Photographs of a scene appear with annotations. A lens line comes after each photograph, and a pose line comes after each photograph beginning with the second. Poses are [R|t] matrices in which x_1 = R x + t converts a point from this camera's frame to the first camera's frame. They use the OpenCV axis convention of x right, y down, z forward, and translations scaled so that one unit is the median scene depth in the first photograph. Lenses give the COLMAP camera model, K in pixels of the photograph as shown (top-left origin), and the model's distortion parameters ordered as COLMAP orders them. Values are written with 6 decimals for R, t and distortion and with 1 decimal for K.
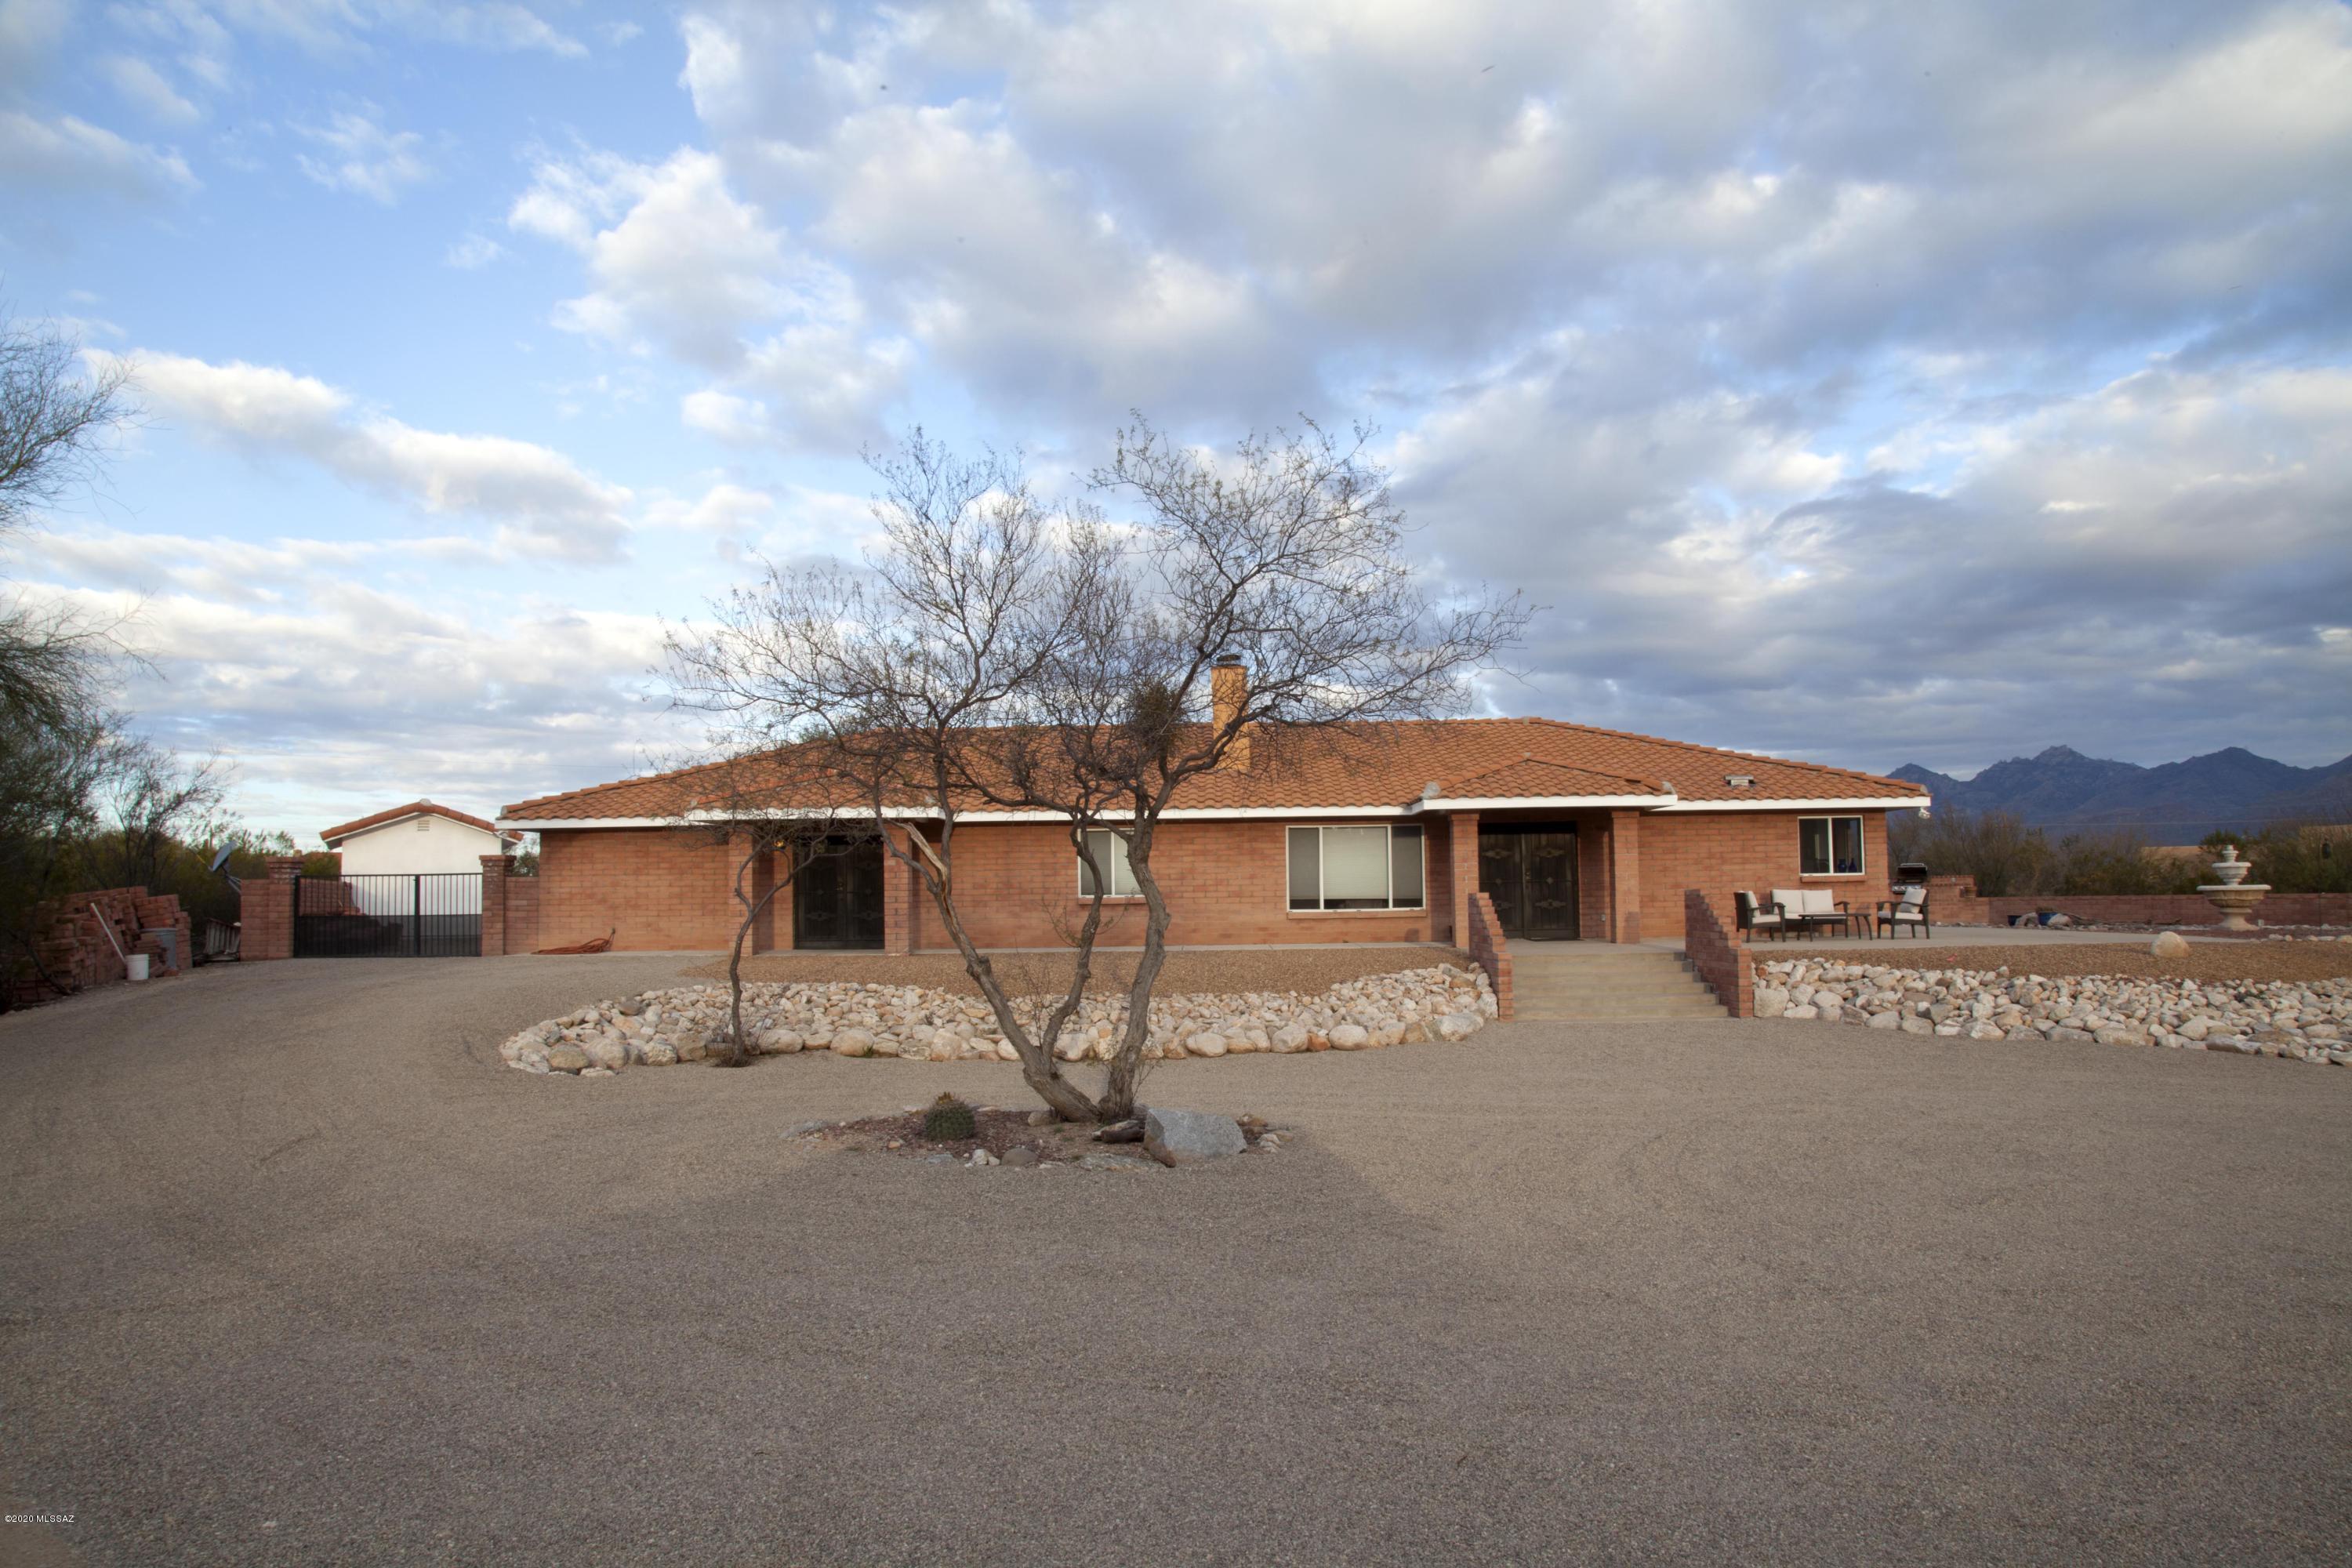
lens RADIAL K [[1623.7, 0, 1176.0], [0, 1623.7, 784.0], [0, 0, 1]] dist [-0.088977, 0.083768]
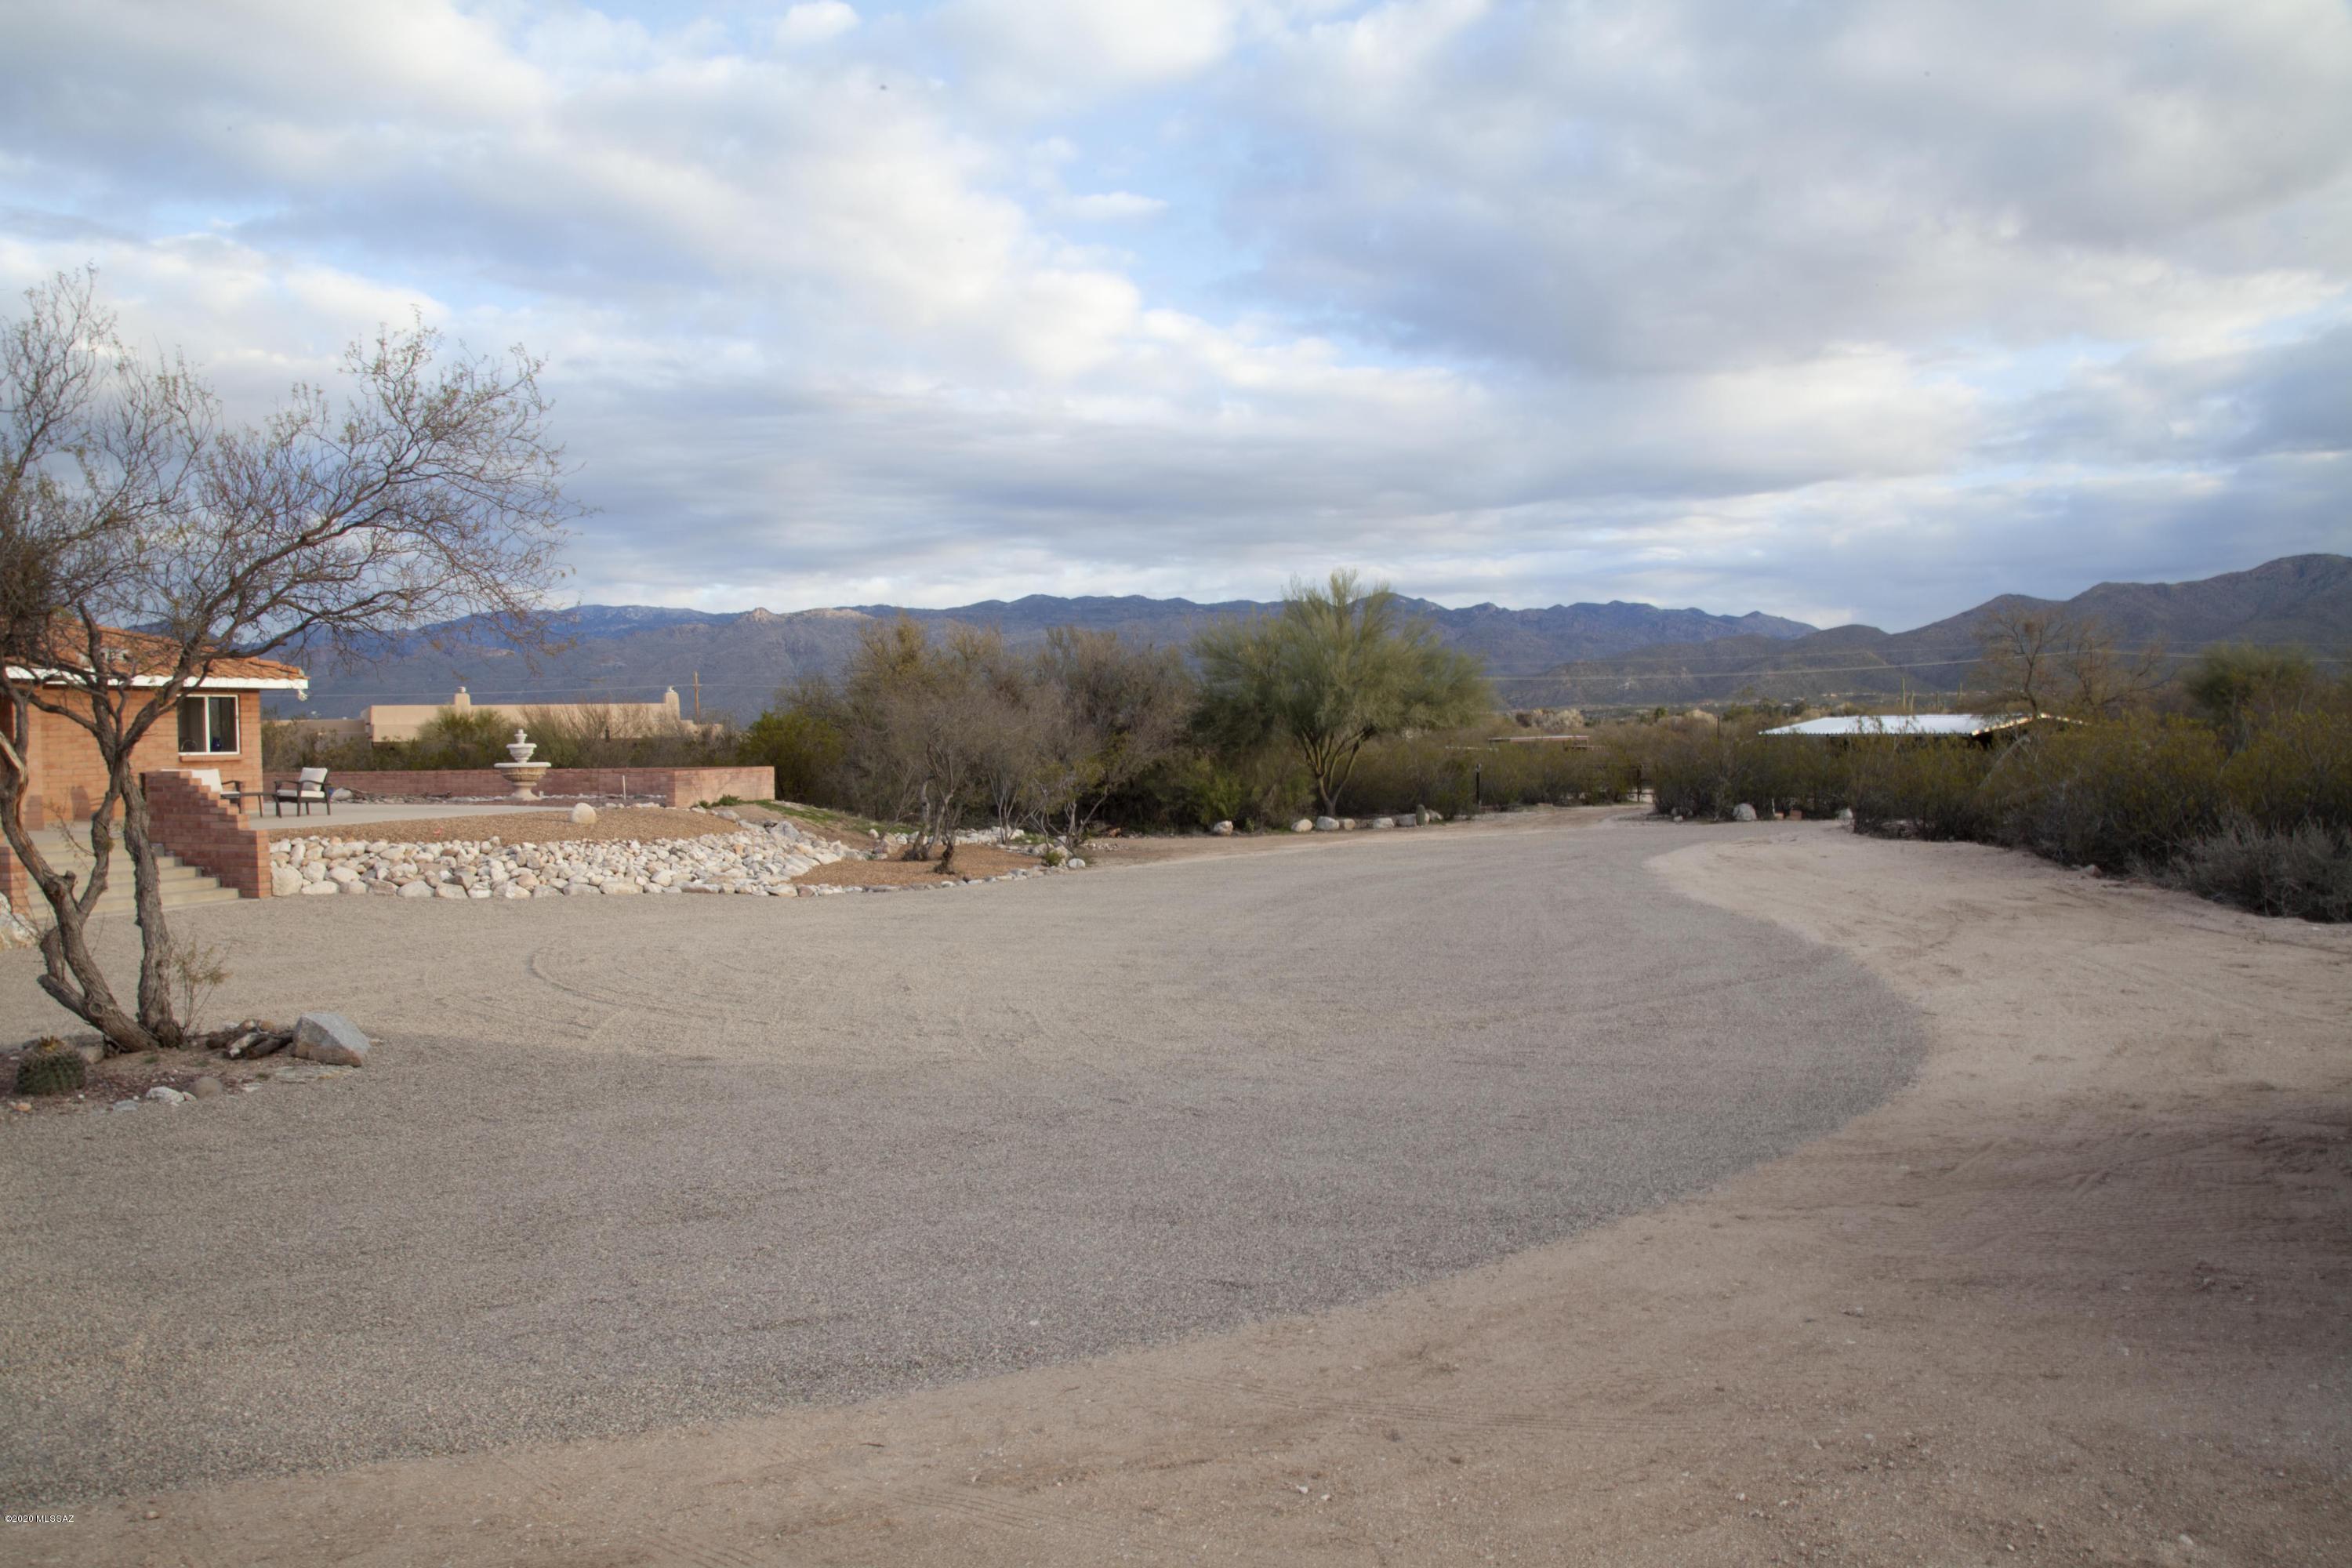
lens RADIAL K [[1623.7, 0, 1176.0], [0, 1623.7, 784.0], [0, 0, 1]] dist [-0.088977, 0.083768]
pose [[0.450109, -0.016684, 0.892818, -0.220493], [-0.055700, 0.997354, 0.046718, -0.004544], [-0.891235, -0.070758, 0.447989, 0.027375]]
